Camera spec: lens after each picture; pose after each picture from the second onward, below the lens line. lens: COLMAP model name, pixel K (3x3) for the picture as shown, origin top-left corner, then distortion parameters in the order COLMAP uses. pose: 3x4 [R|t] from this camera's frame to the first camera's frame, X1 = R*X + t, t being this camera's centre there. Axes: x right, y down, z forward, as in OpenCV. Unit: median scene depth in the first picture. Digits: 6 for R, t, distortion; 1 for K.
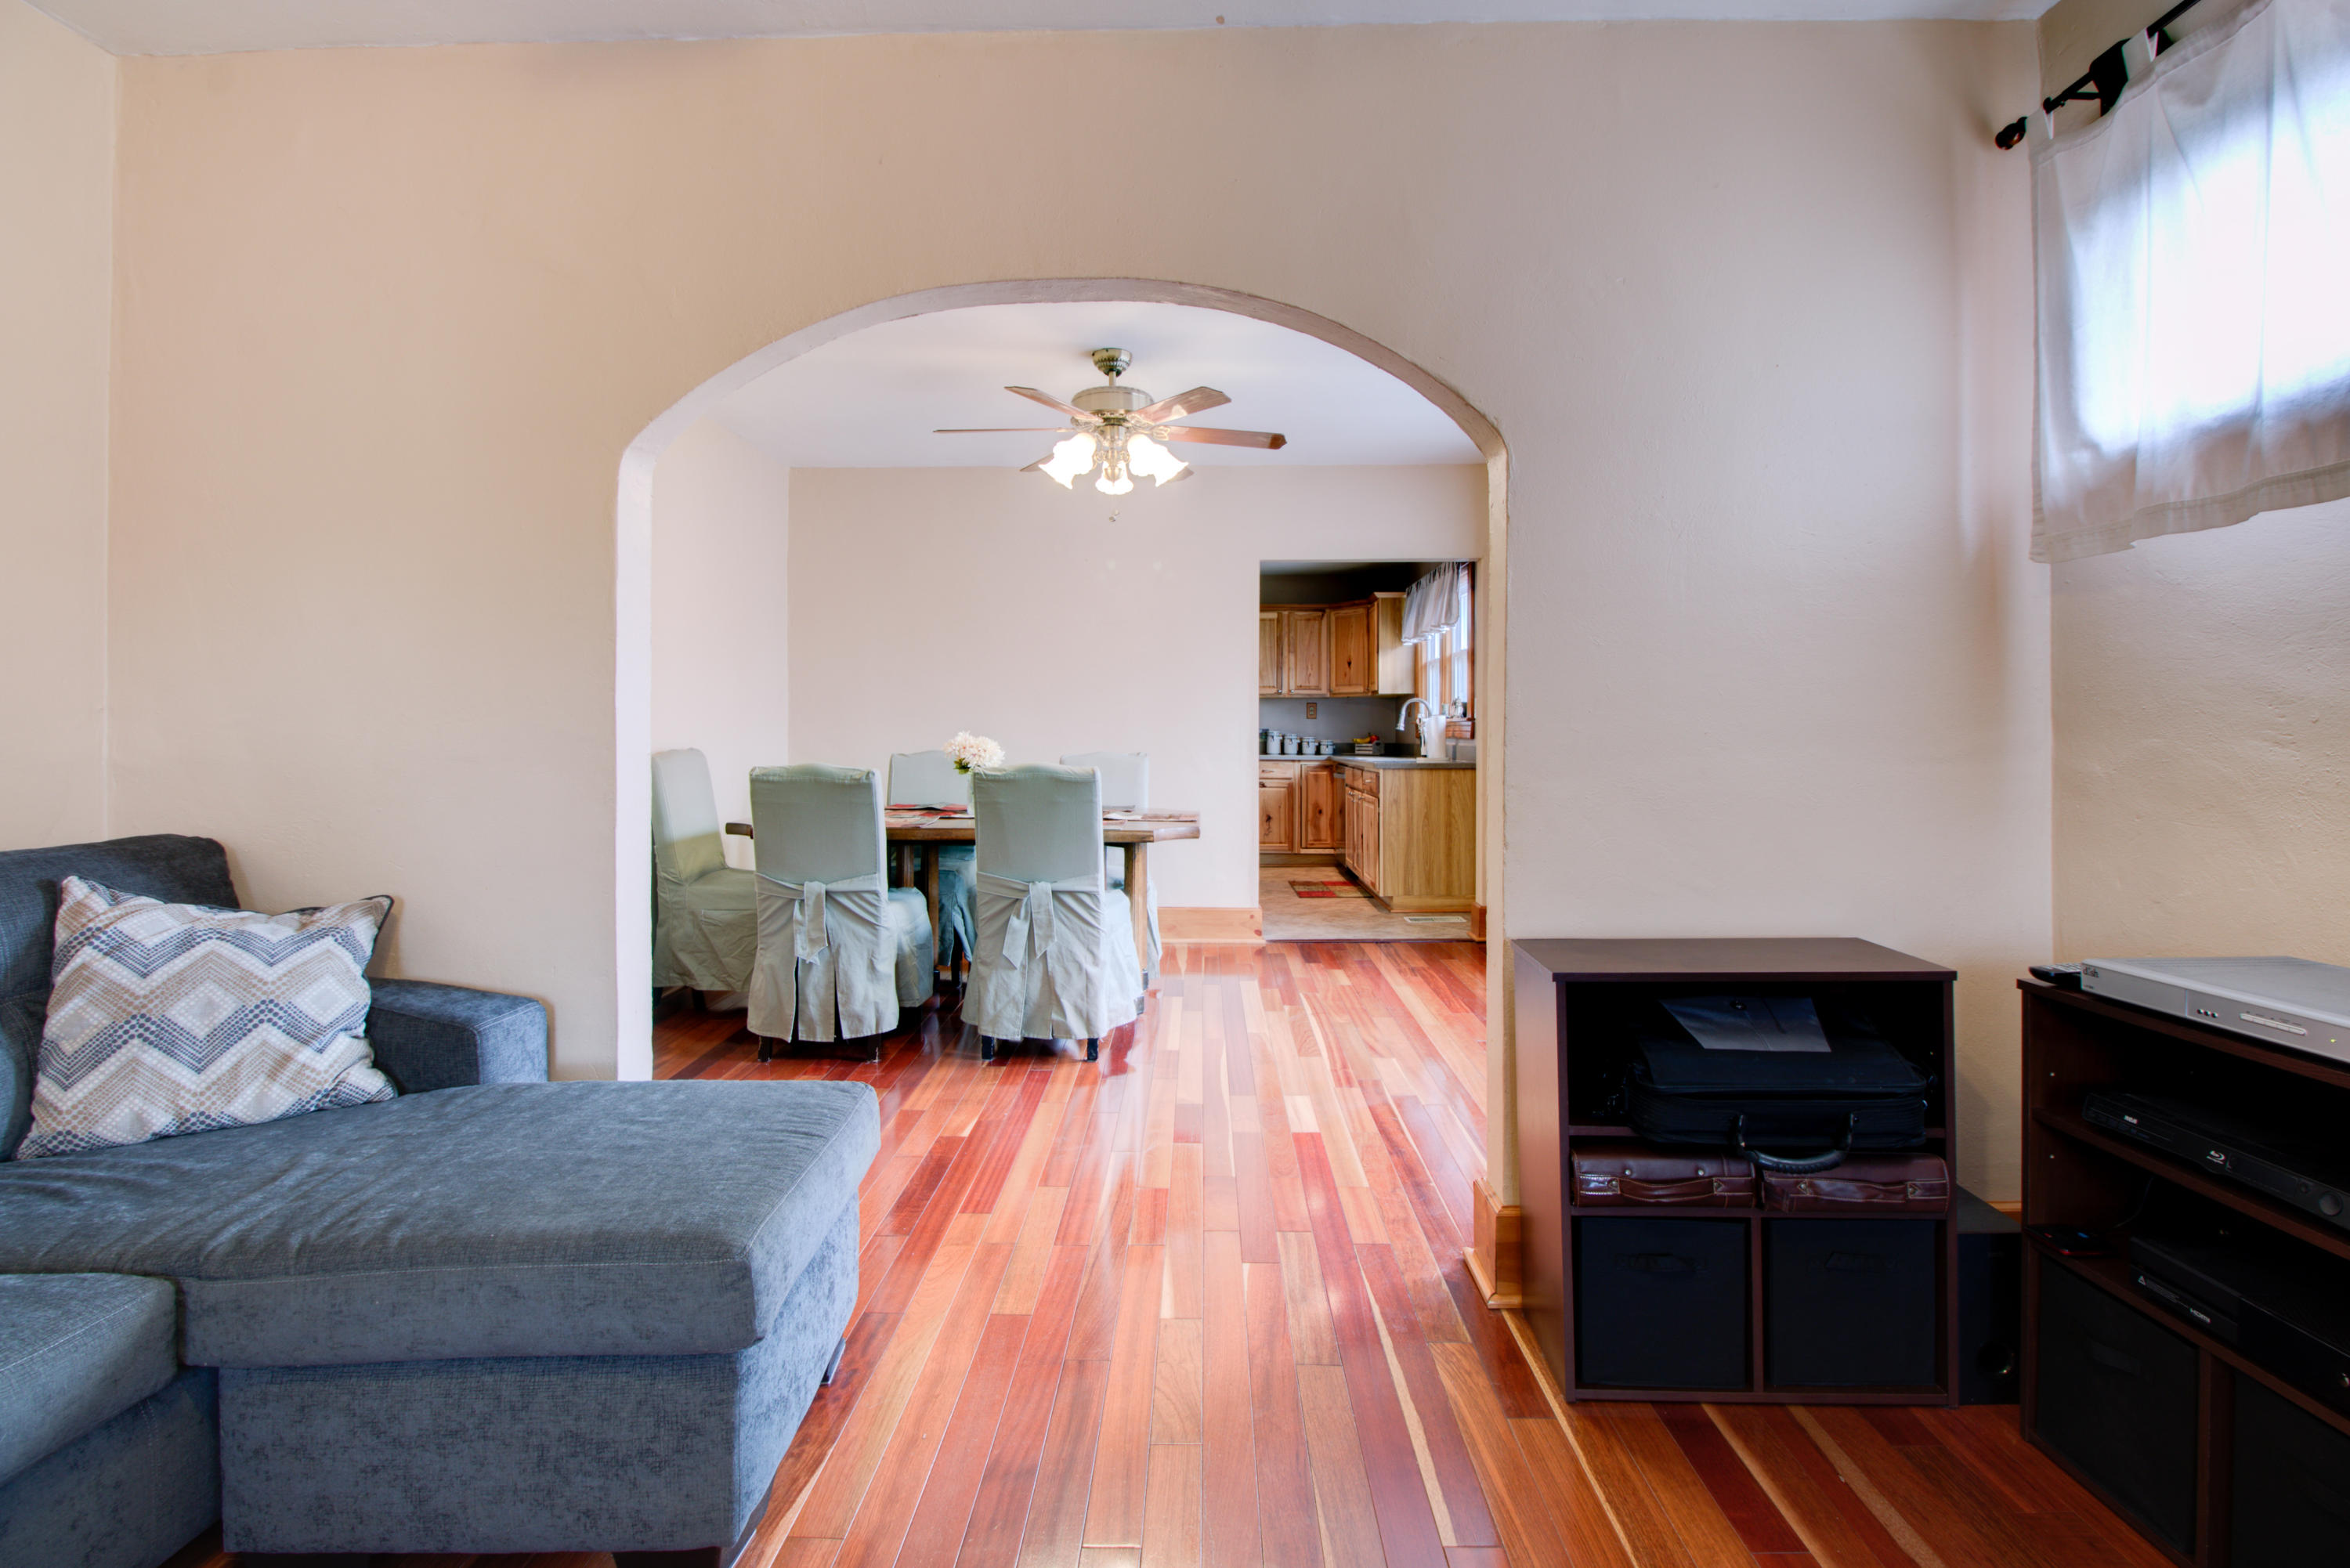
lens RADIAL K [[1079.7, 0, 1162.8], [0, 1079.7, 731.8], [0, 0, 1]] dist [-0.003815, -0.010416]
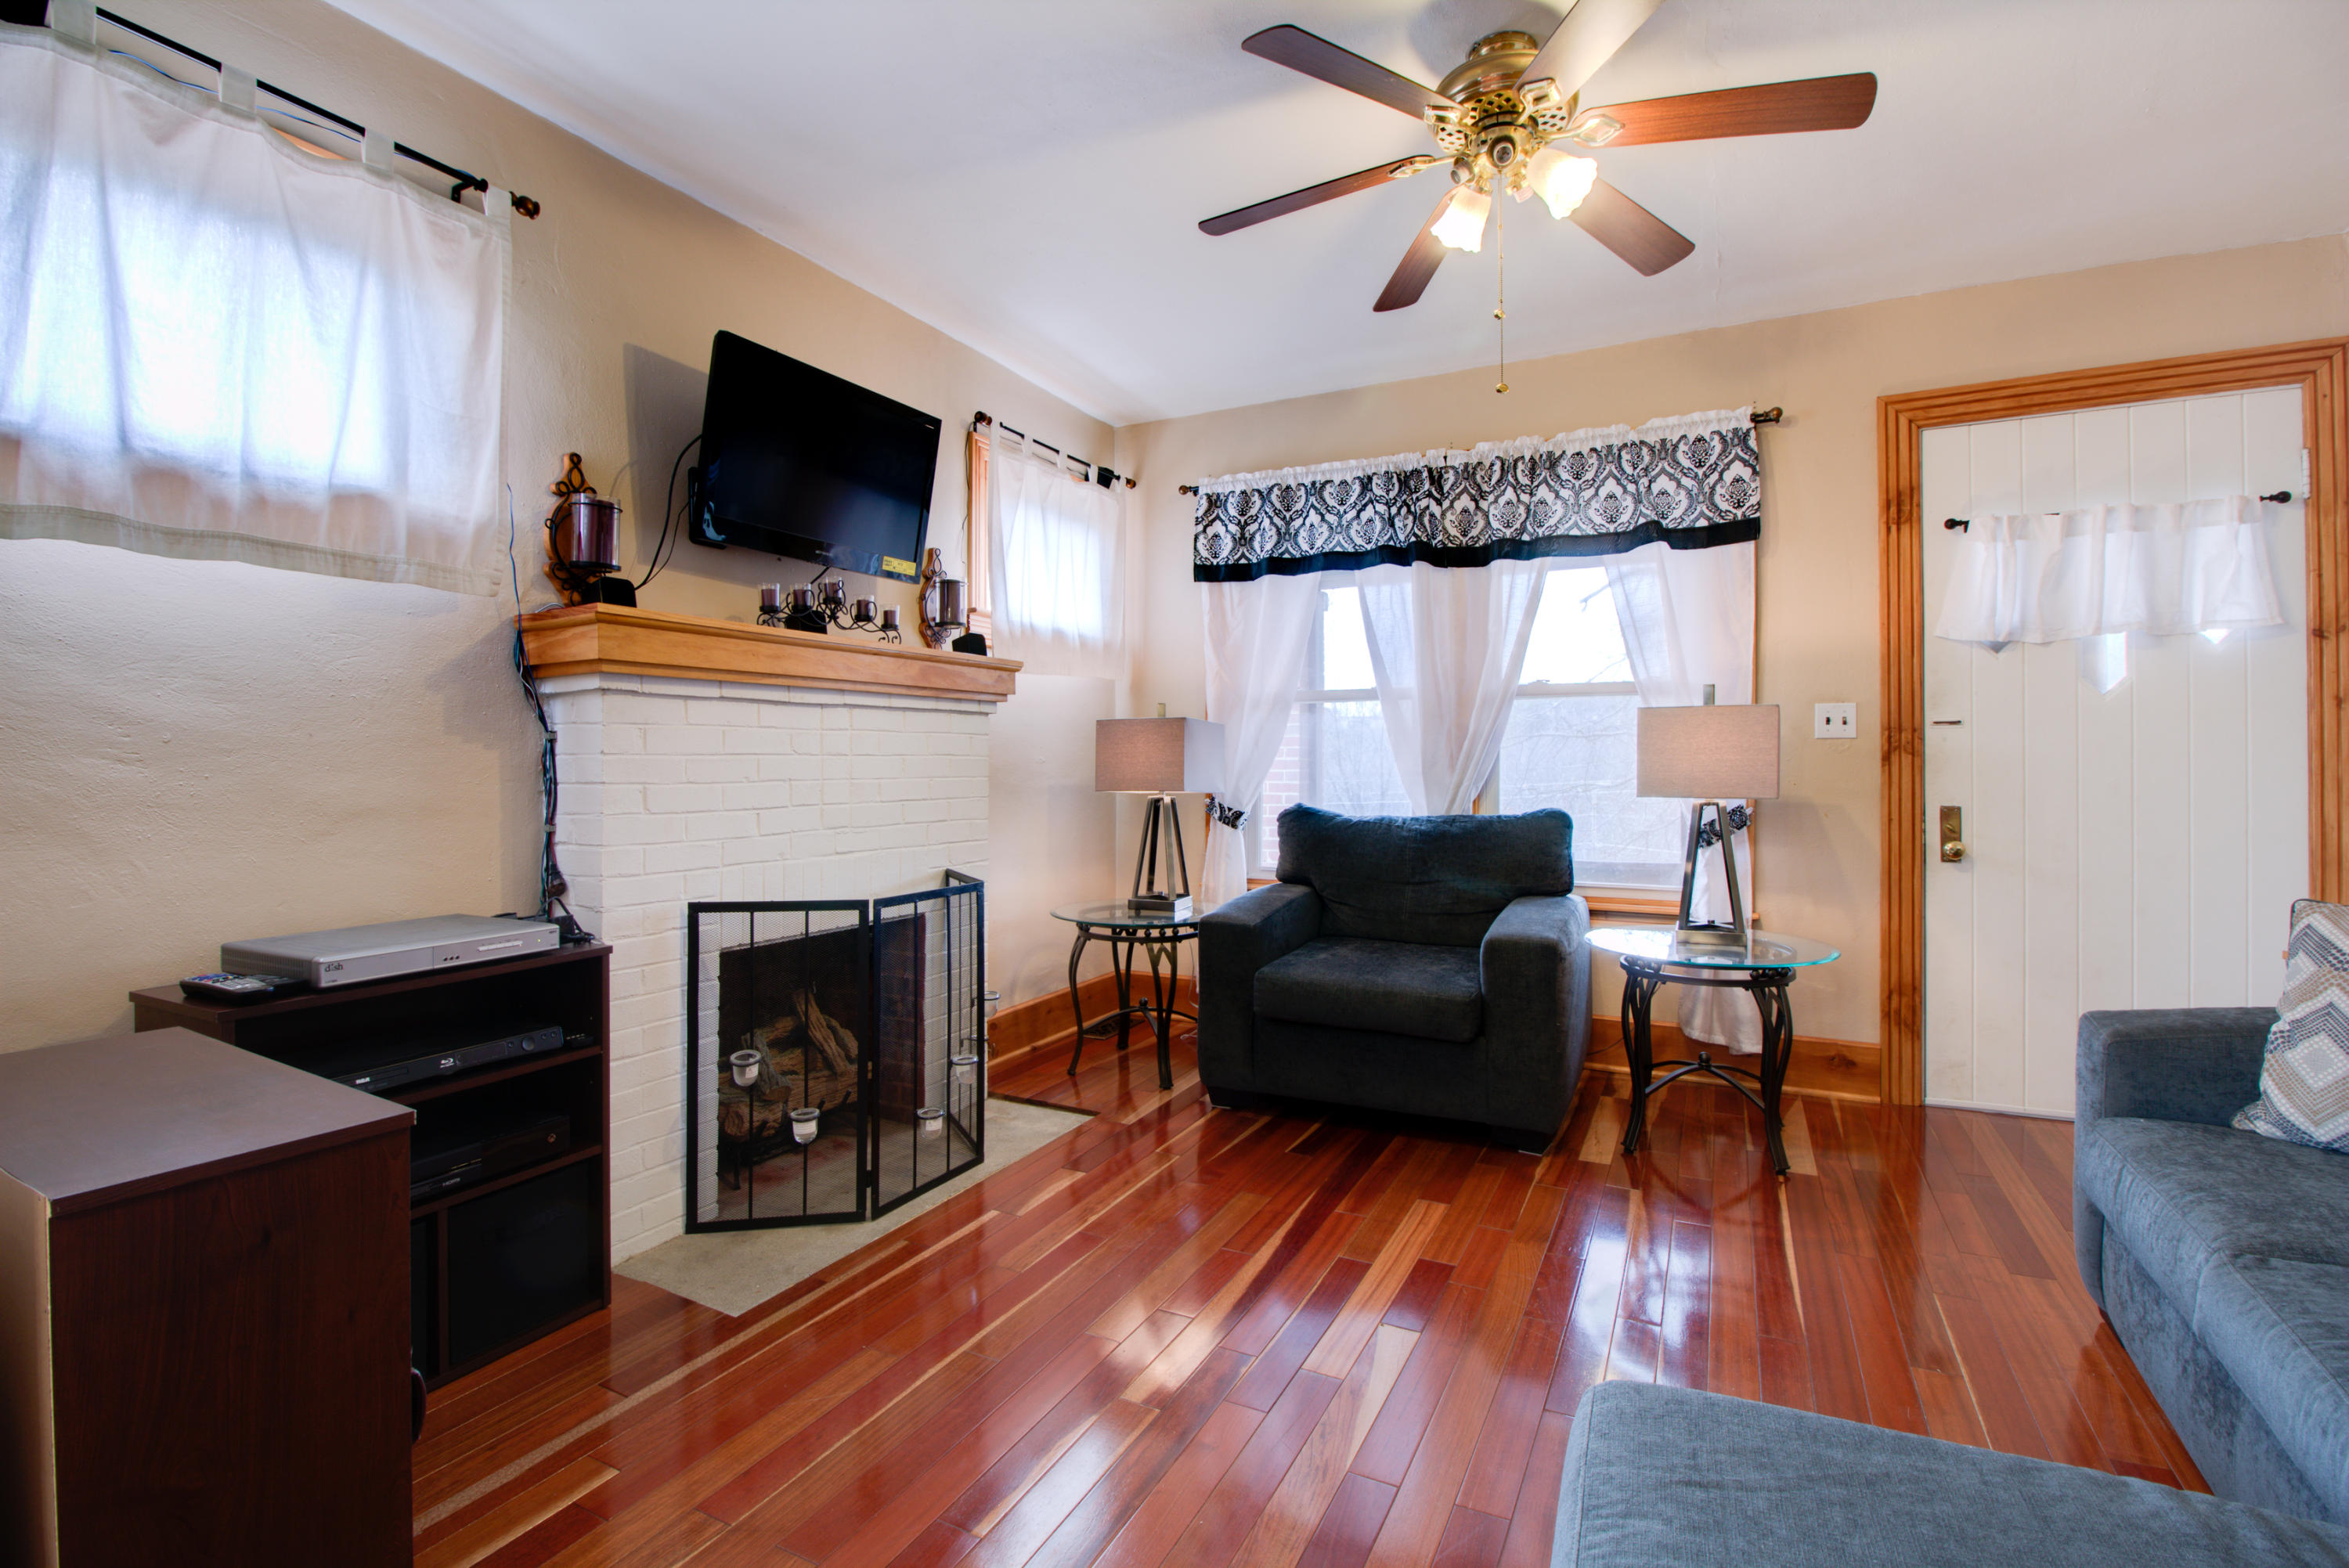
lens RADIAL K [[1079.2, 0, 1171.1], [0, 1079.2, 766.2], [0, 0, 1]] dist [-0.003815, -0.010416]
pose [[-0.905472, -0.003649, 0.424390, -0.163164], [-0.004663, 0.999988, -0.001351, 0.005692], [-0.424380, -0.003202, -0.905479, 0.687325]]
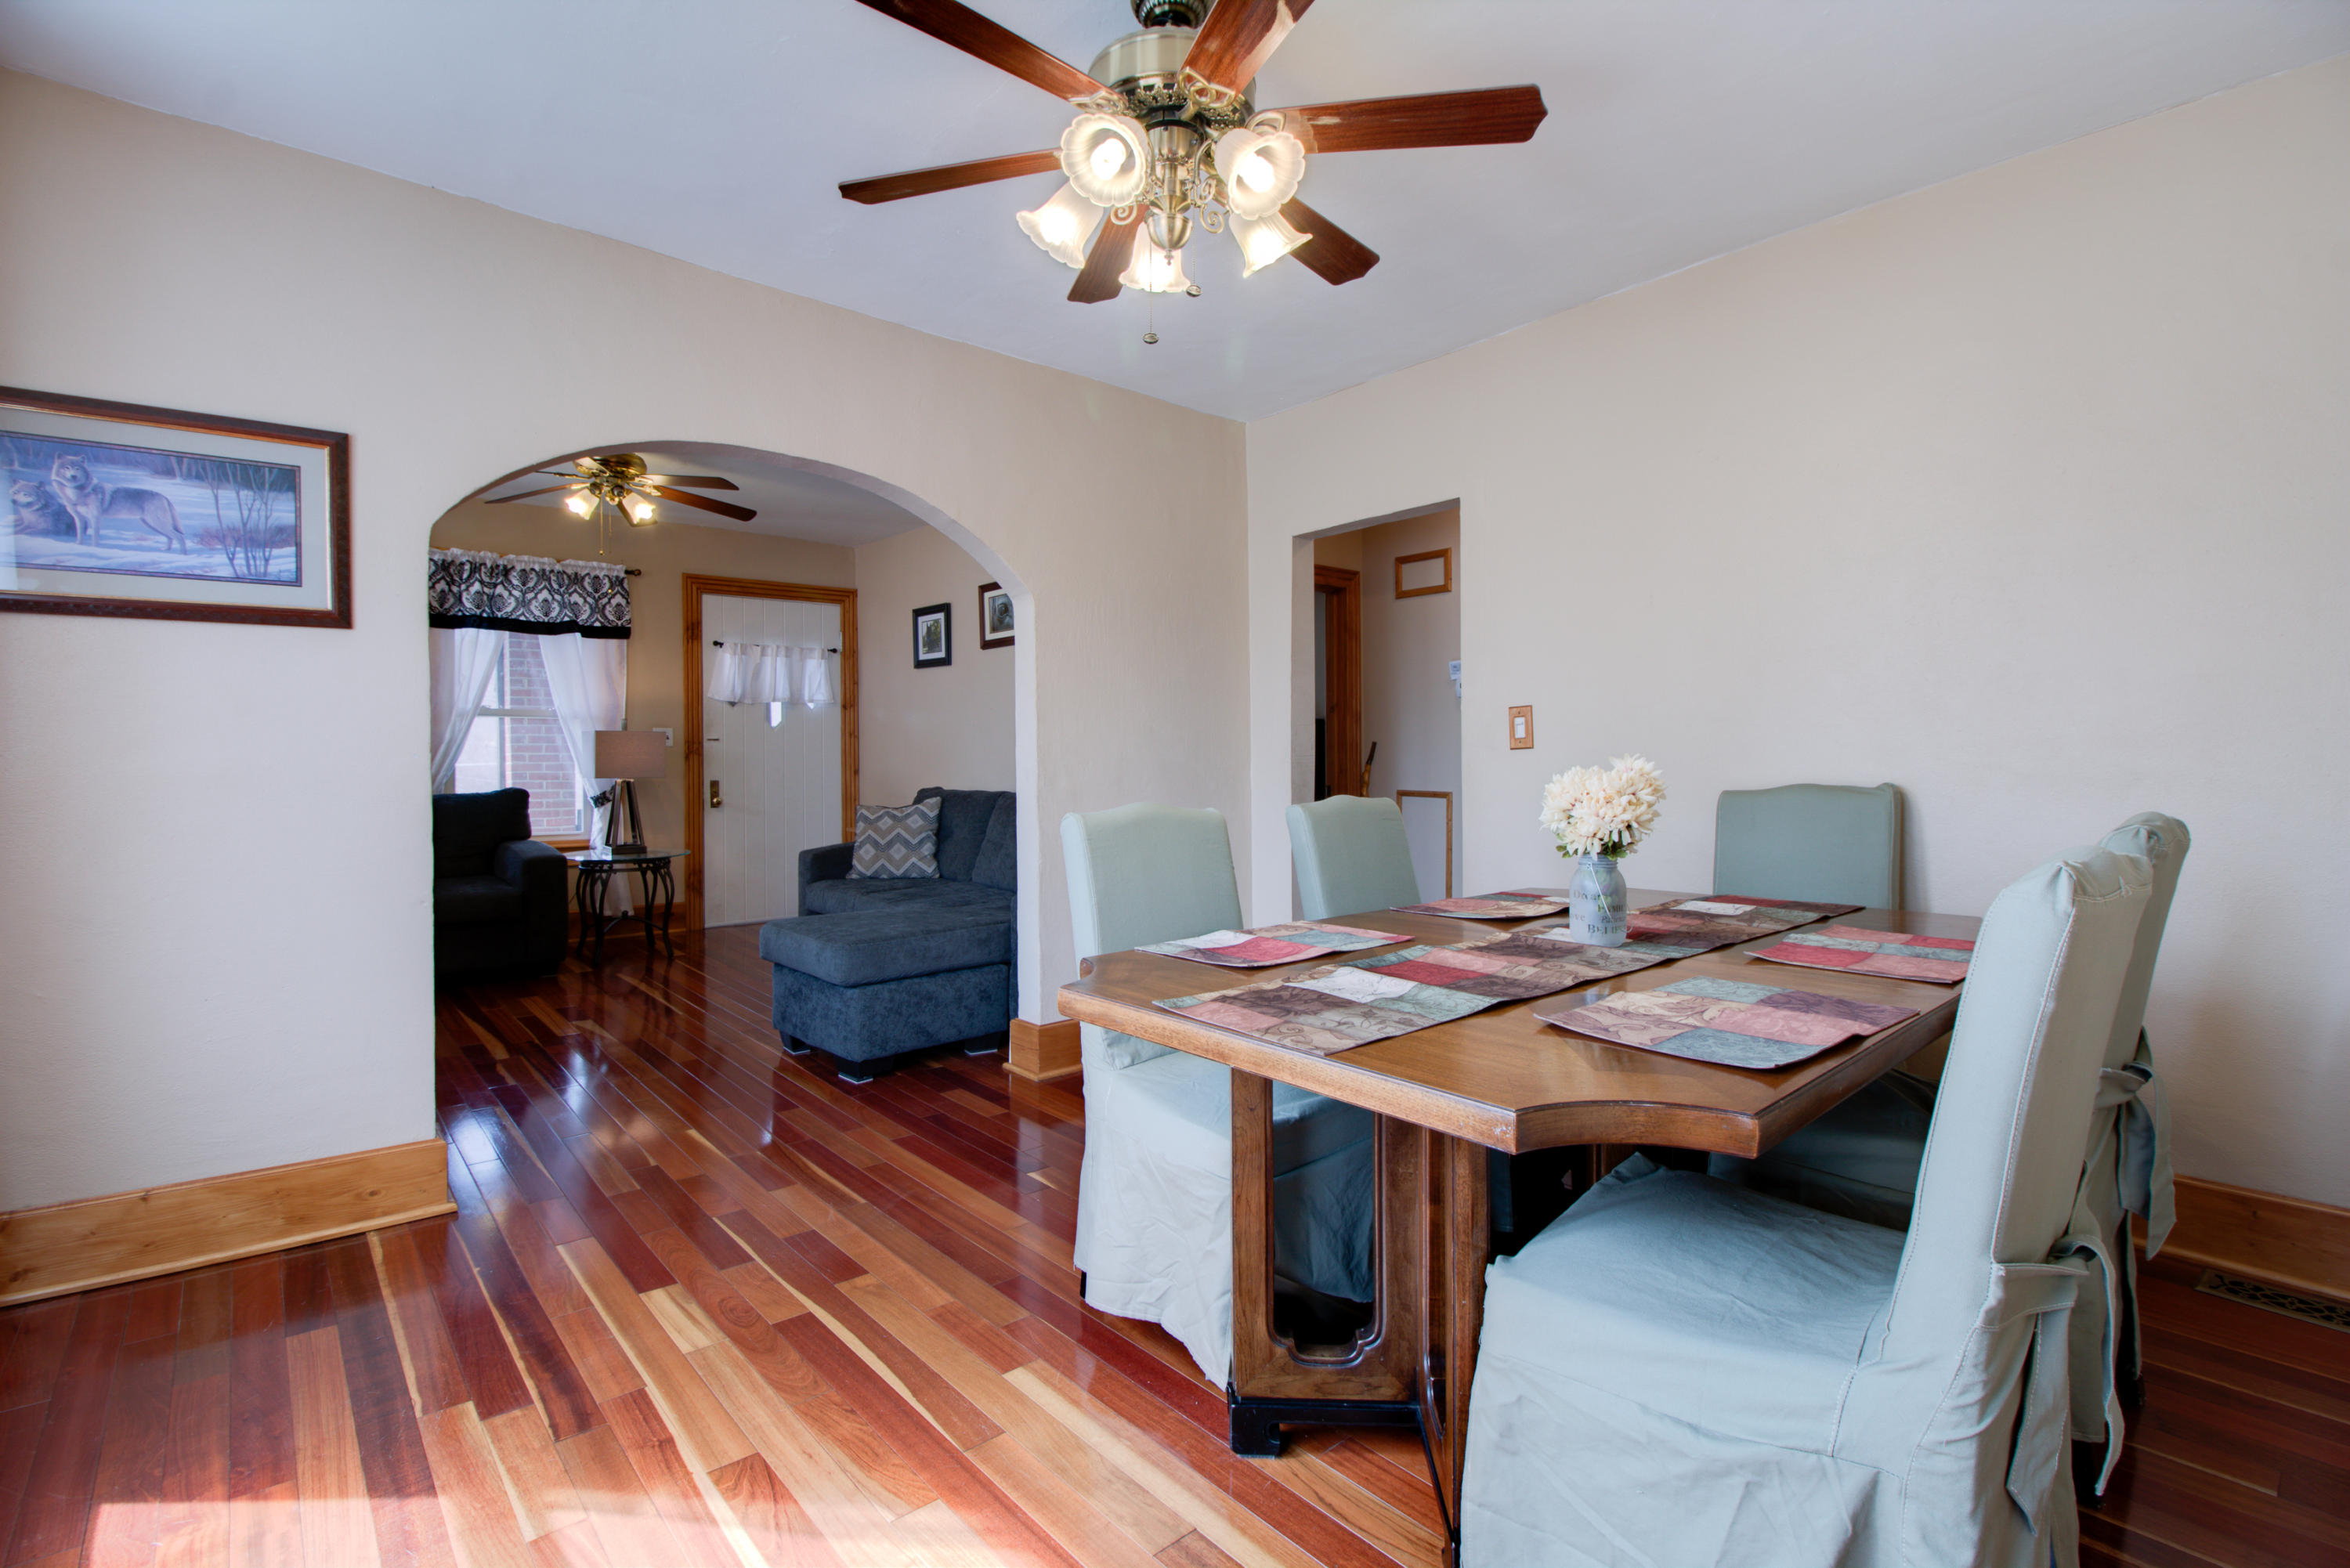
lens RADIAL K [[1079.7, 0, 1178.7], [0, 1079.7, 766.5], [0, 0, 1]] dist [-0.003815, -0.010416]
pose [[-0.731592, 0.003245, -0.681735, 0.311269], [-0.001015, 0.999982, 0.005849, -0.000355], [0.681742, 0.004971, -0.731576, 1.500776]]
